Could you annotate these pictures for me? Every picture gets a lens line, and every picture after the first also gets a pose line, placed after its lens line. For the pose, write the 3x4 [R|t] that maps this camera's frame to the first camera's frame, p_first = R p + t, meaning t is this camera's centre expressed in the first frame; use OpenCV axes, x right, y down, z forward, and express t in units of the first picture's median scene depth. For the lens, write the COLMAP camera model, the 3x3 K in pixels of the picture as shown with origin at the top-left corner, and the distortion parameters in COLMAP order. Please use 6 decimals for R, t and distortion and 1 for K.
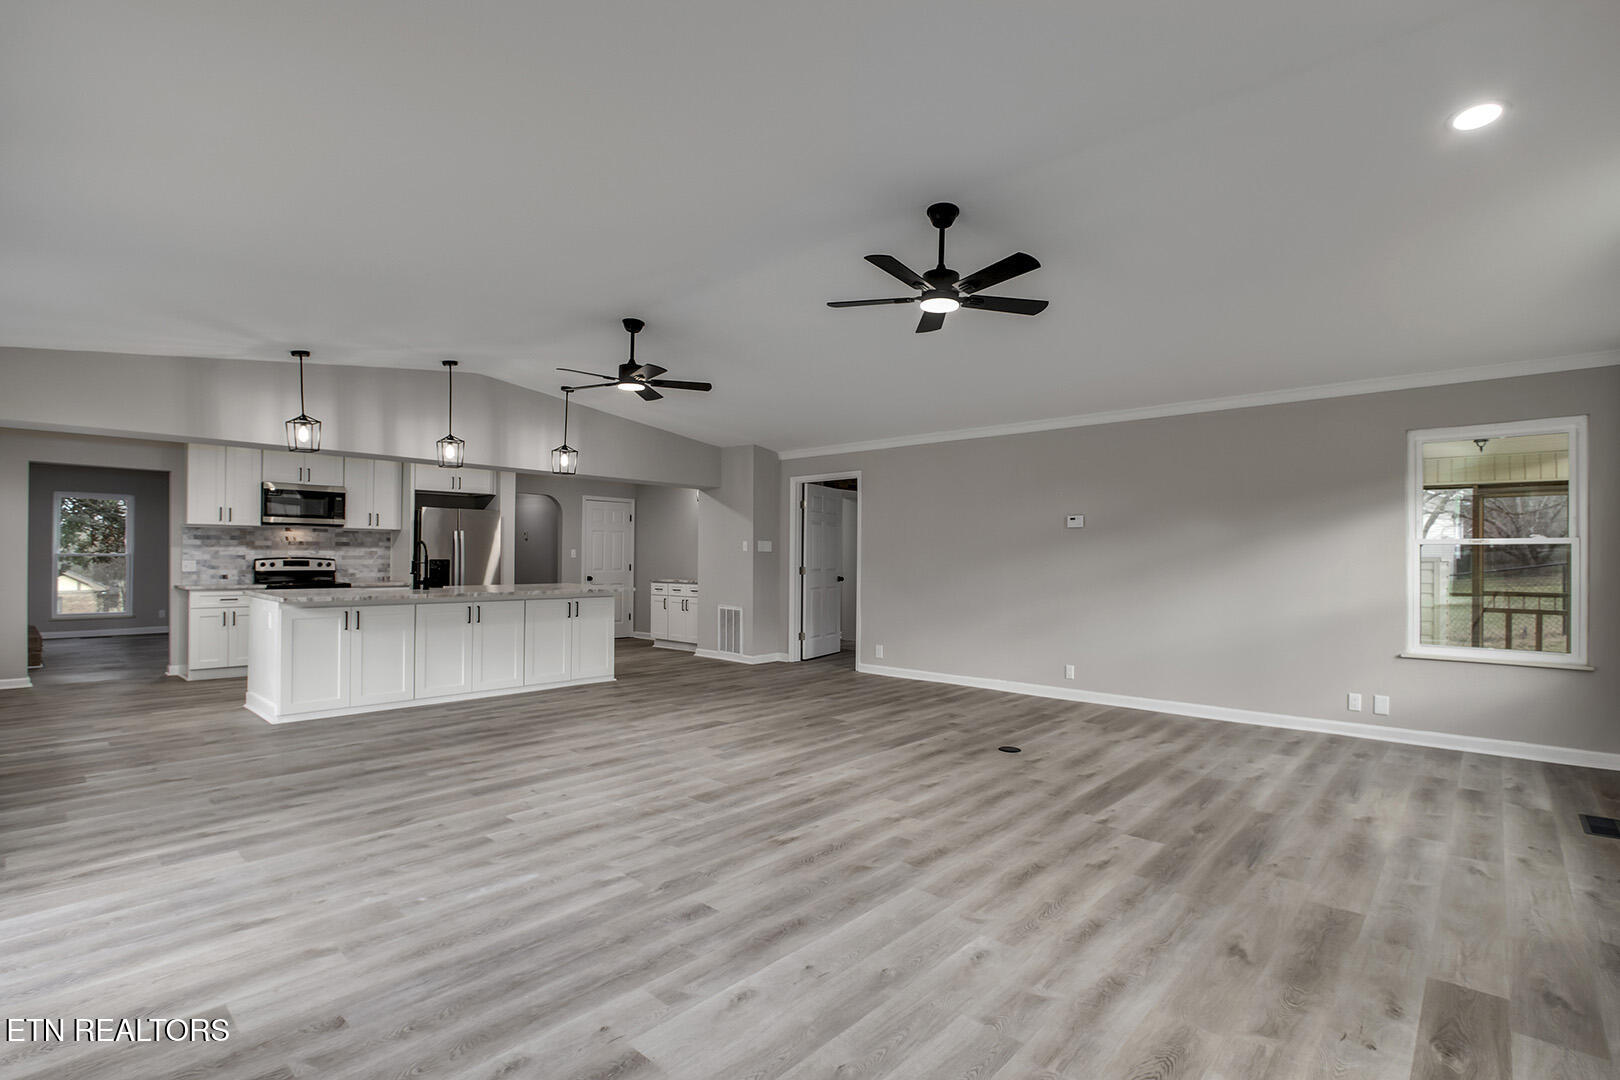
lens RADIAL K [[759.9, 0, 811.0], [0, 759.9, 551.1], [0, 0, 1]] dist [-0.028750, 0.006147]
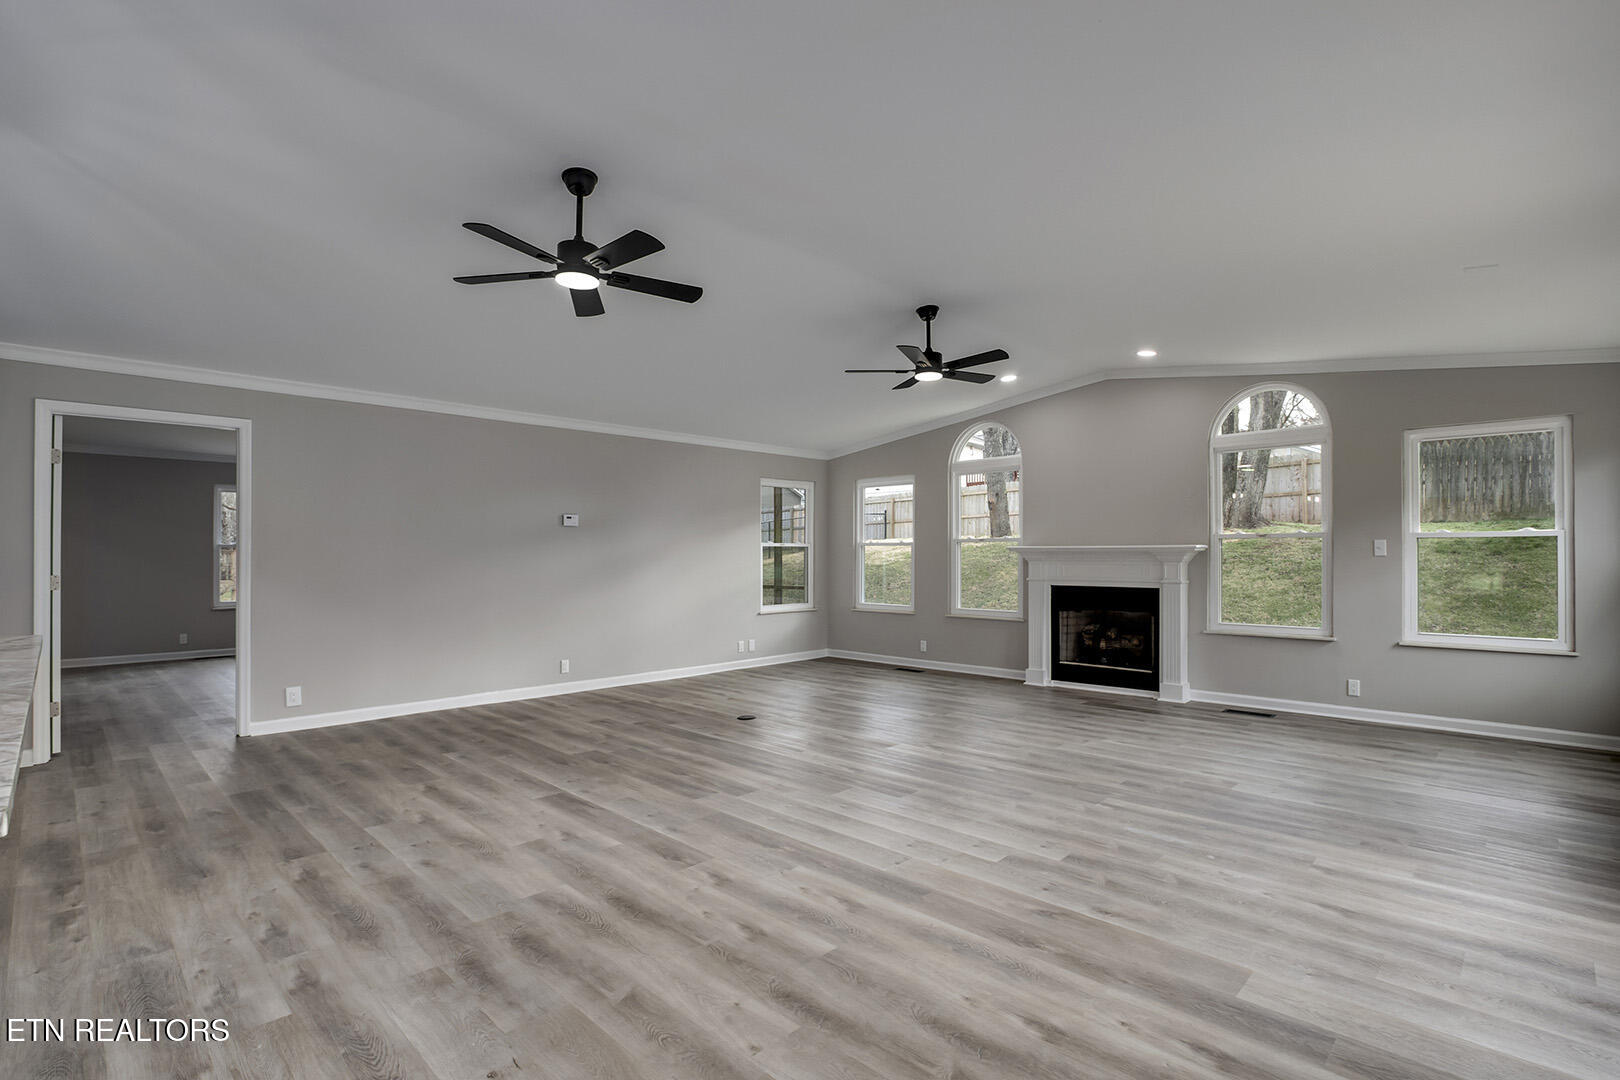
lens RADIAL K [[759.9, 0, 811.0], [0, 759.9, 551.1], [0, 0, 1]] dist [-0.028750, 0.006147]
pose [[0.033772, 0.000002, 0.999430, -0.574580], [-0.007007, 0.999975, 0.000235, 0.000871], [-0.999405, -0.007011, 0.033771, 0.537699]]
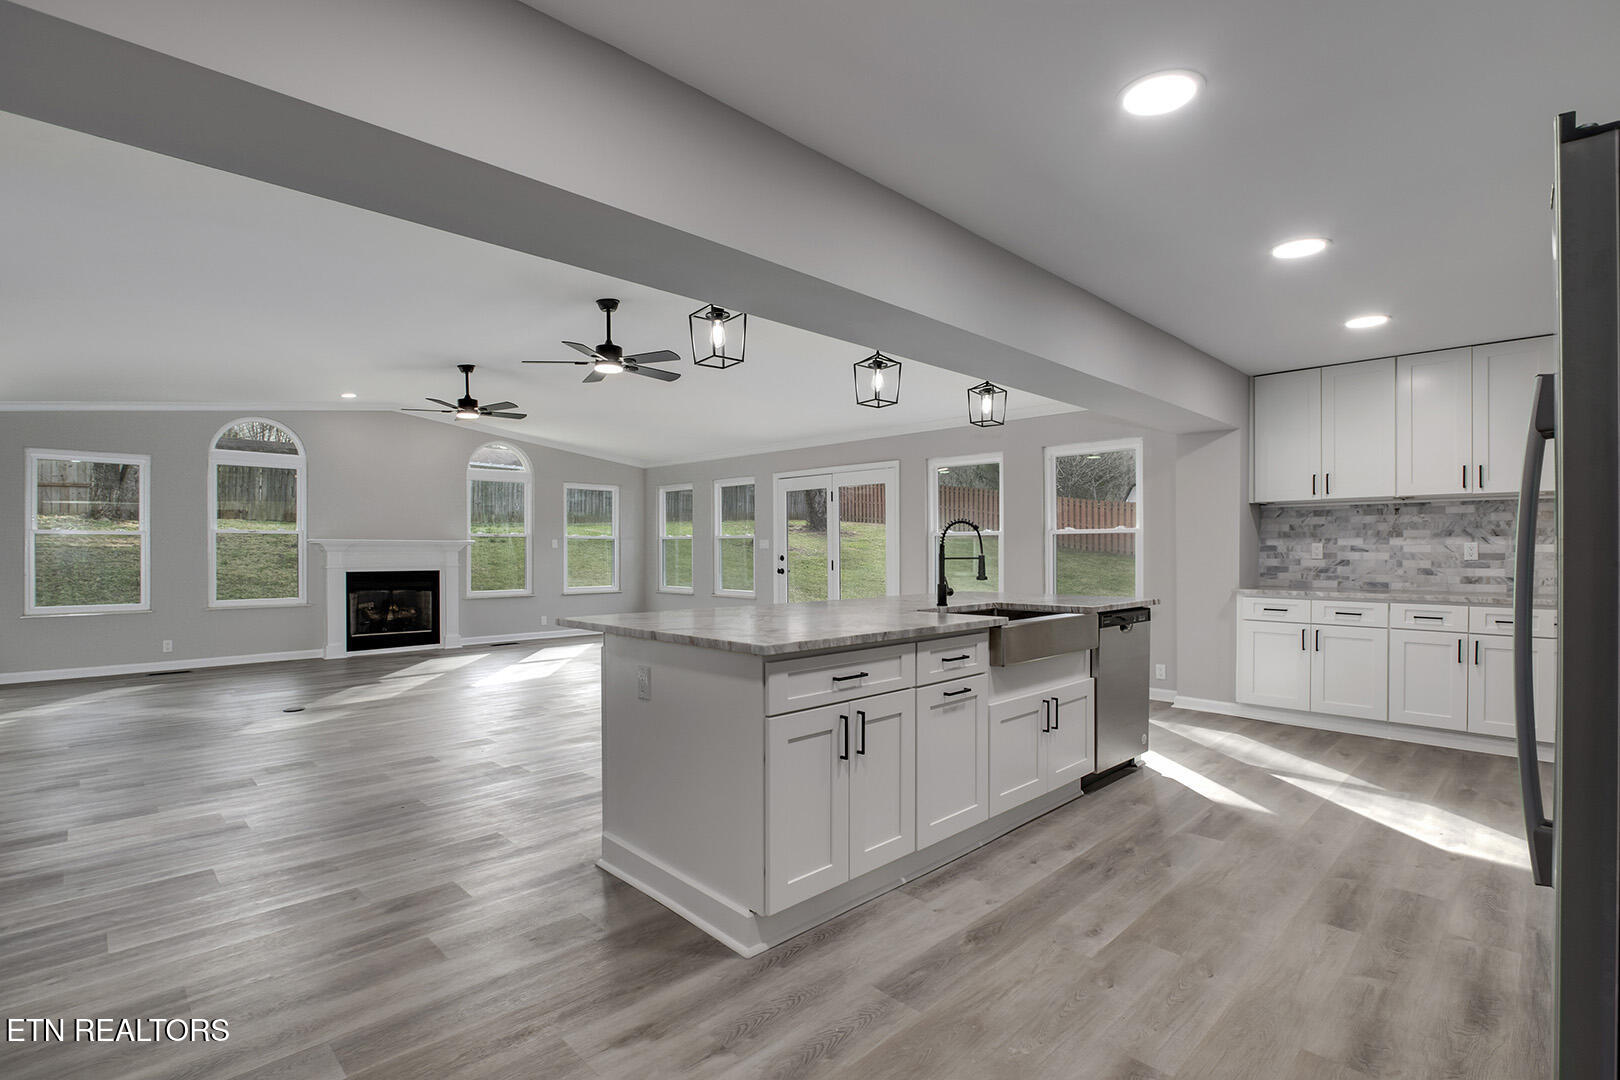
lens RADIAL K [[759.9, 0, 811.0], [0, 759.9, 551.1], [0, 0, 1]] dist [-0.028750, 0.006147]
pose [[-0.998702, -0.006525, 0.050518, -0.369835], [-0.006811, 0.999962, -0.005490, 0.011544], [-0.050480, -0.005826, -0.998708, 1.324188]]
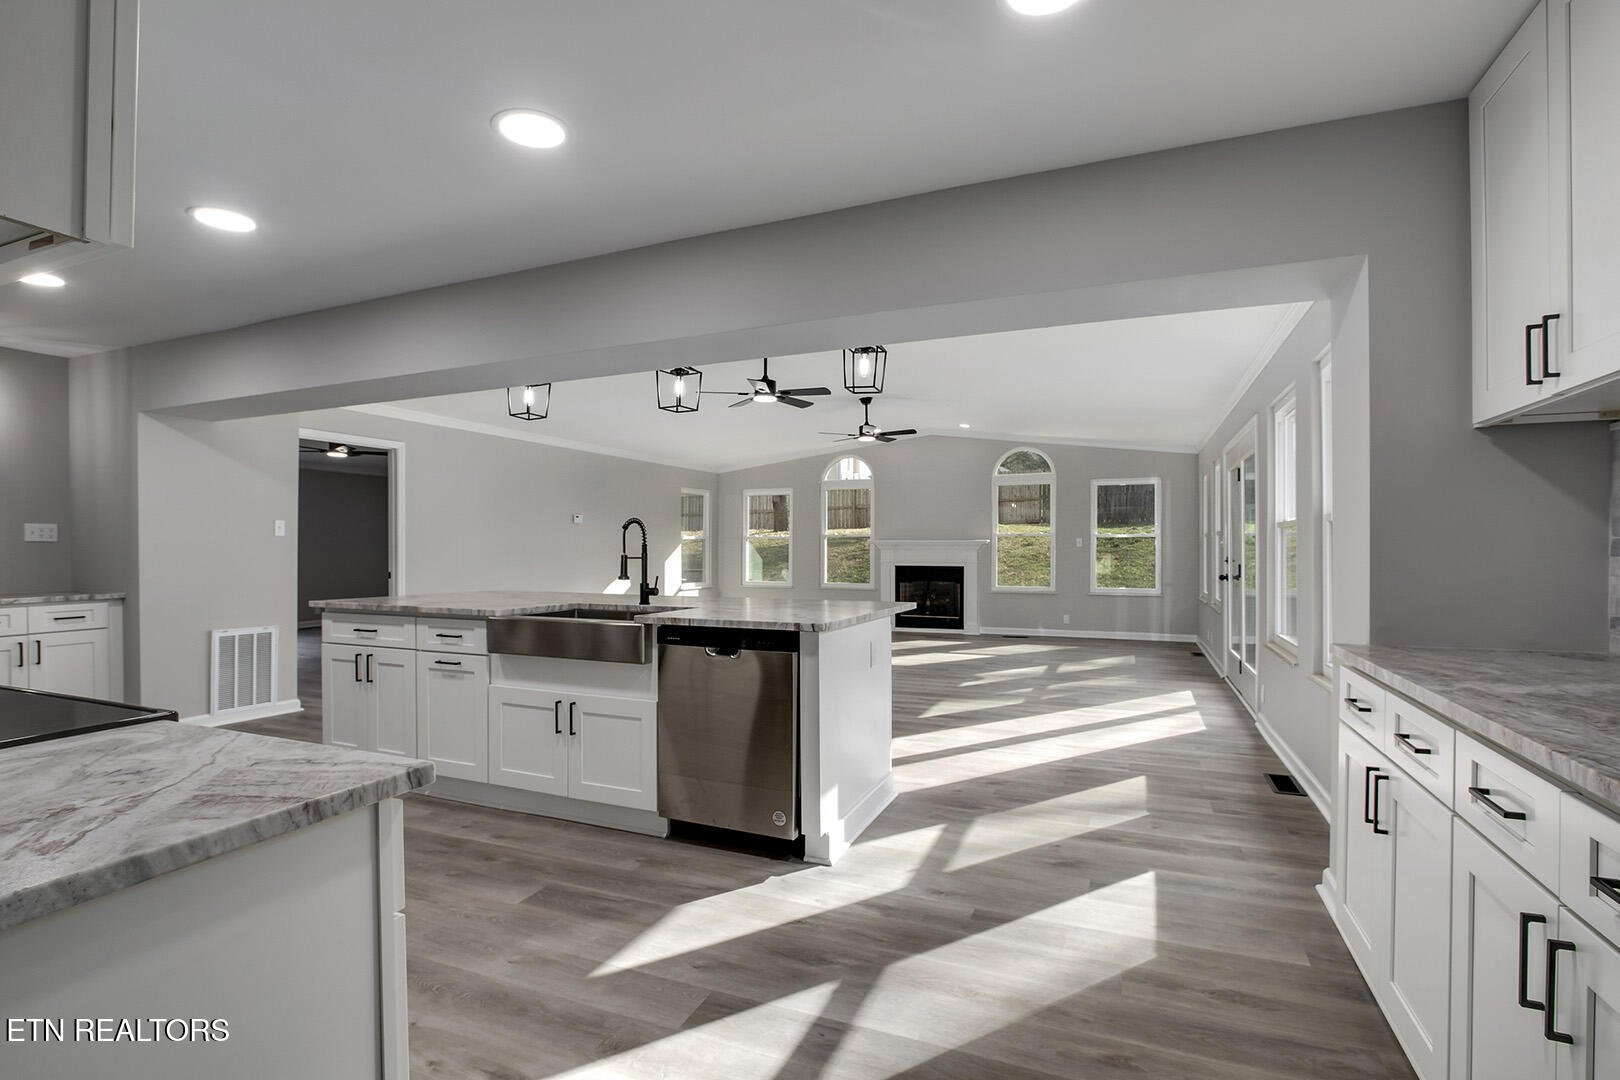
lens RADIAL K [[759.9, 0, 811.0], [0, 759.9, 551.1], [0, 0, 1]] dist [-0.028750, 0.006147]
pose [[-0.338738, -0.011095, 0.940815, -0.923865], [-0.010184, 0.999915, 0.008125, 0.003556], [-0.940826, -0.006829, -0.338822, 0.904069]]
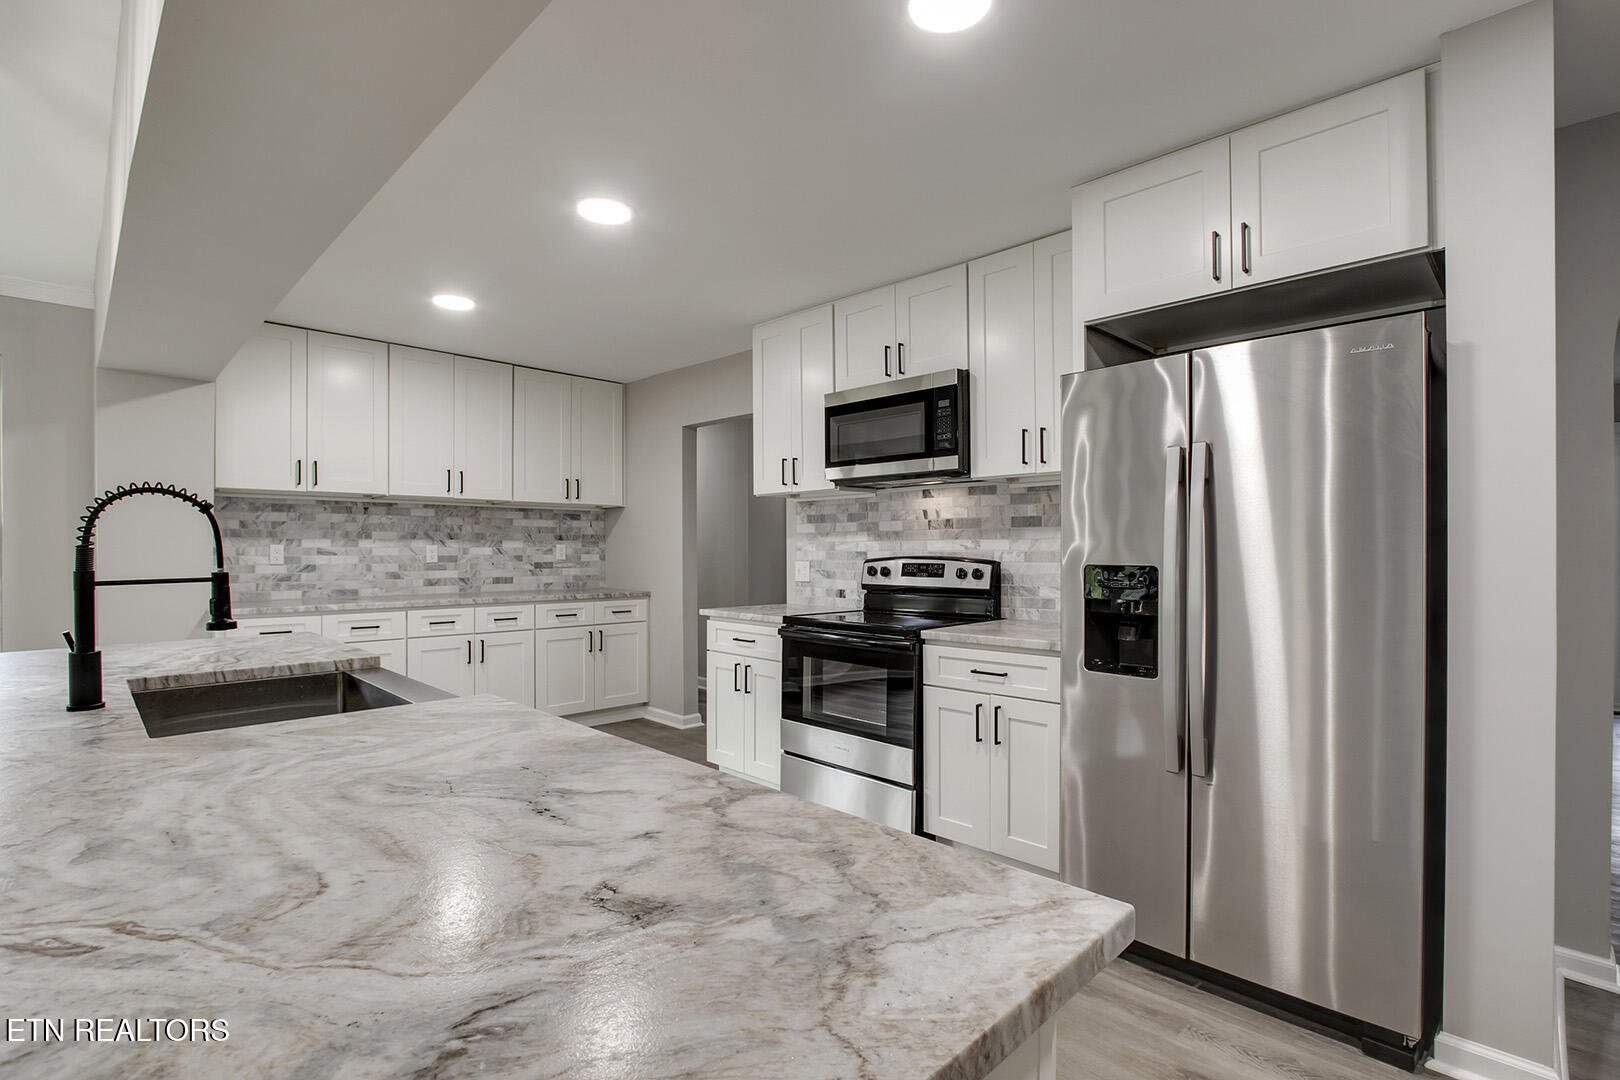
lens RADIAL K [[759.9, 0, 811.0], [0, 759.9, 551.1], [0, 0, 1]] dist [-0.028750, 0.006147]
pose [[-0.039740, -0.004059, -0.999202, -0.259132], [0.007765, 0.999960, -0.004371, 0.007301], [0.999180, -0.007933, -0.039706, 1.018073]]
